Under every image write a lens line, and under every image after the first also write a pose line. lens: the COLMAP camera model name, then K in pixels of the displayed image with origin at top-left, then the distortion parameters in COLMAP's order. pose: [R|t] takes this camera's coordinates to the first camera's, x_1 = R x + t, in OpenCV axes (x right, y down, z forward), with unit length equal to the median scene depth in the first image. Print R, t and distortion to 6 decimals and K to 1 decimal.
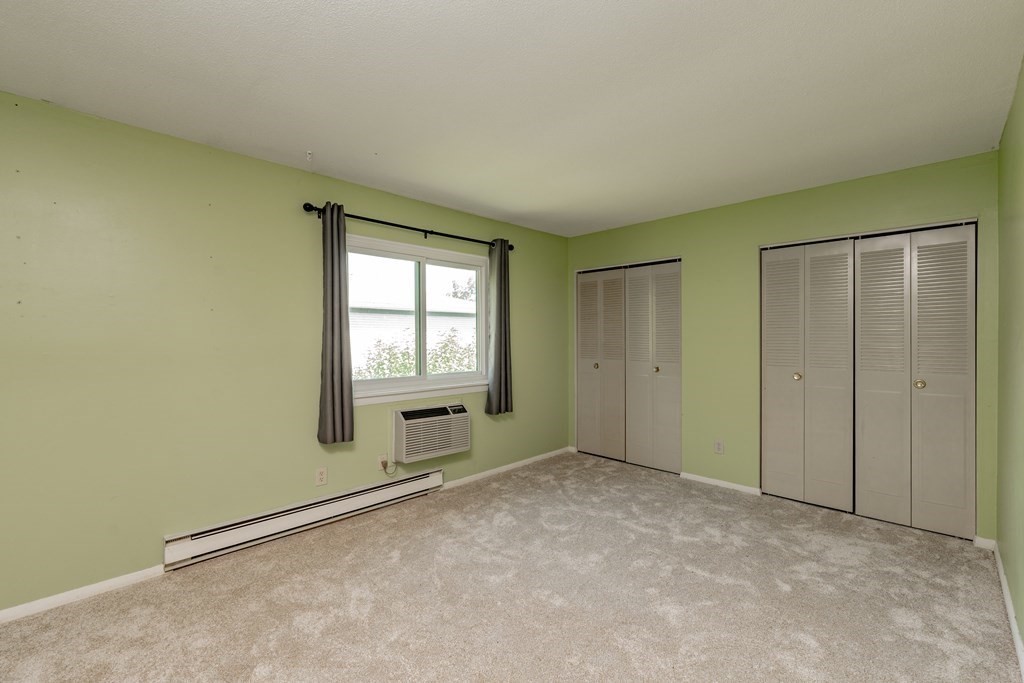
lens RADIAL K [[418.3, 0, 486.0], [0, 418.3, 346.9], [0, 0, 1]] dist [0.001826, -0.001477]
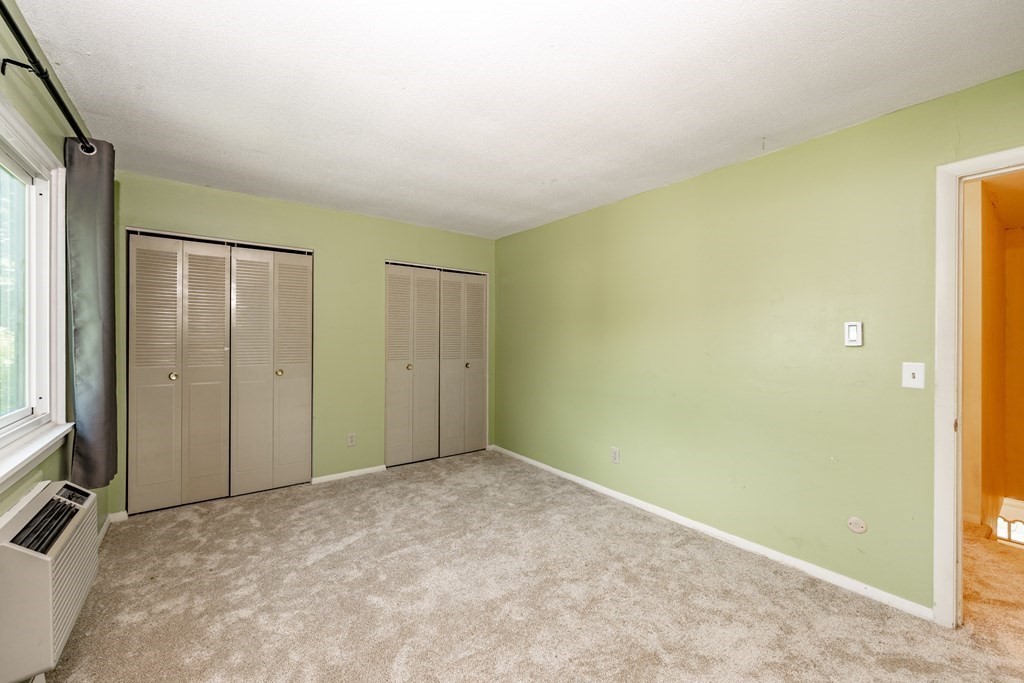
lens RADIAL K [[418.3, 0, 513.4], [0, 418.3, 338.8], [0, 0, 1]] dist [0.001826, -0.001477]
pose [[0.115124, -0.000815, 0.993351, -0.436268], [0.013986, 0.999902, -0.000801, -0.009105], [-0.993253, 0.013985, 0.115124, 0.457466]]
